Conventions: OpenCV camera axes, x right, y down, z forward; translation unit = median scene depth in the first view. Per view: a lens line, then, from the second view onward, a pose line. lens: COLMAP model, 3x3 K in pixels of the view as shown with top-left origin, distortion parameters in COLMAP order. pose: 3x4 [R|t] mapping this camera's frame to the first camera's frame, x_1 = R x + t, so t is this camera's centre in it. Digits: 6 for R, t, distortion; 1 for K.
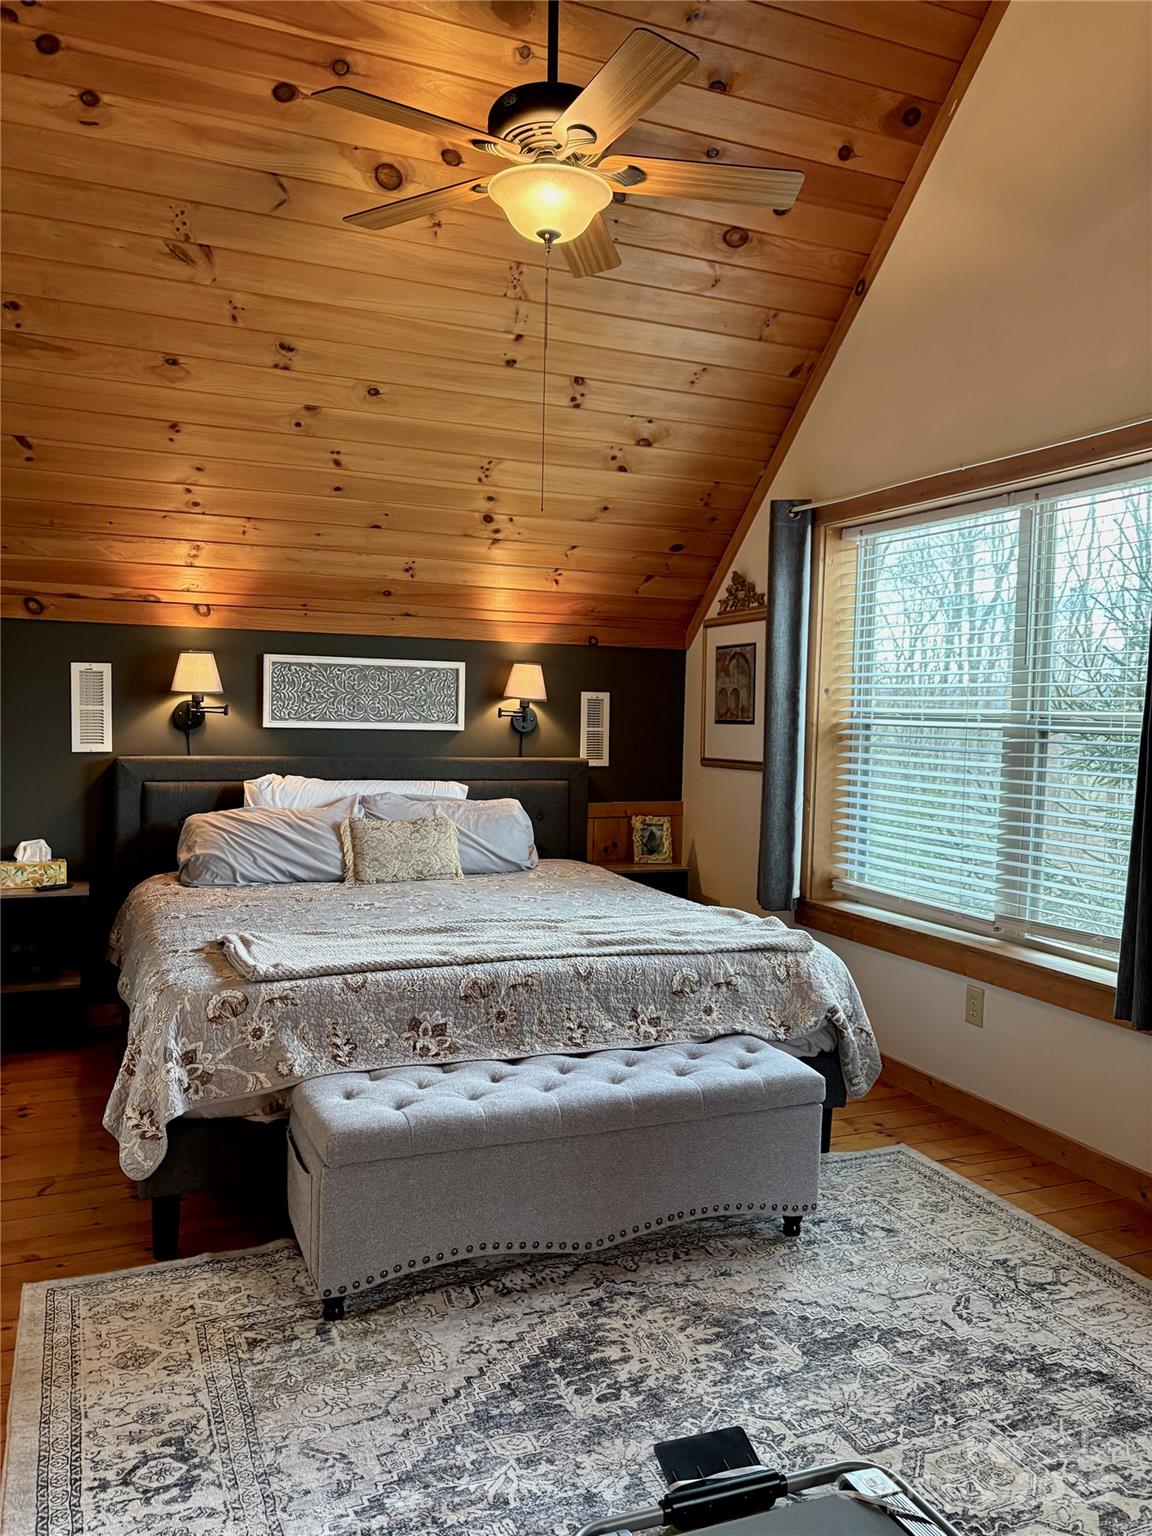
lens RADIAL K [[1190.1, 0, 576.1], [0, 1190.1, 776.5], [0, 0, 1]] dist [0.048466, -0.052795]
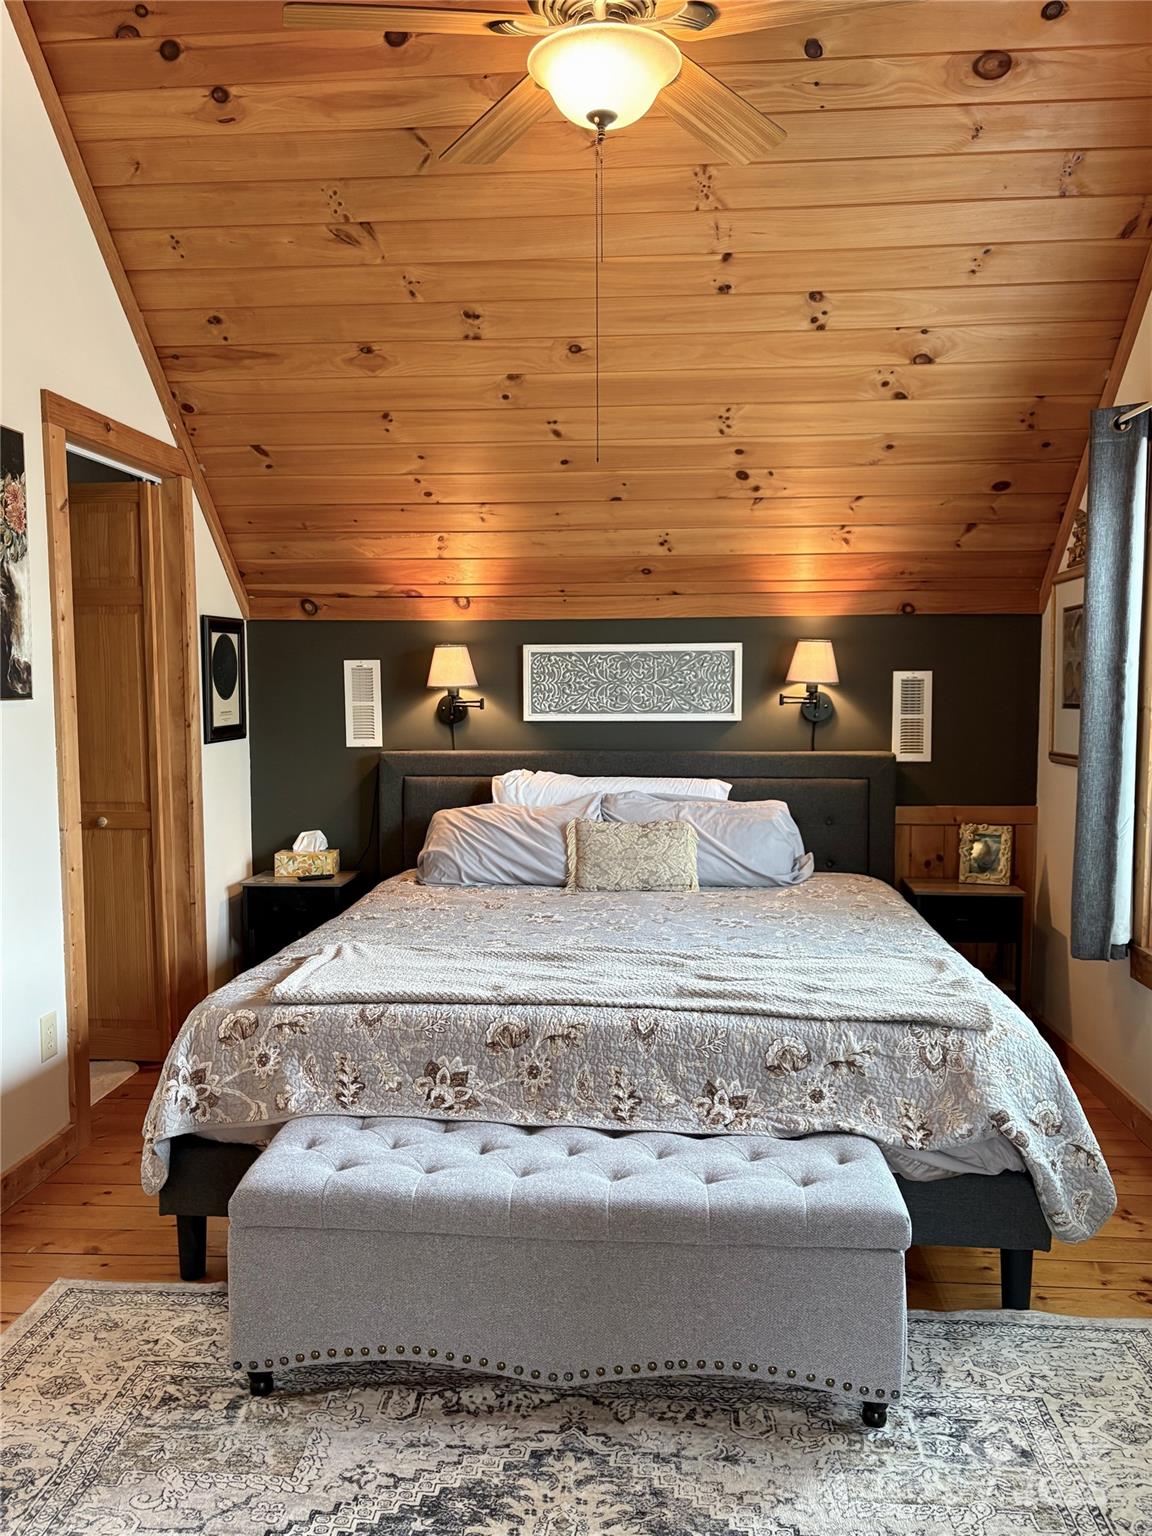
lens RADIAL K [[1190.1, 0, 576.1], [0, 1190.1, 776.5], [0, 0, 1]] dist [0.048466, -0.052795]
pose [[0.880319, 0.013990, -0.474176, 0.254171], [-0.005029, 0.999784, 0.020161, -0.017137], [0.474355, -0.015364, 0.880199, 0.195203]]
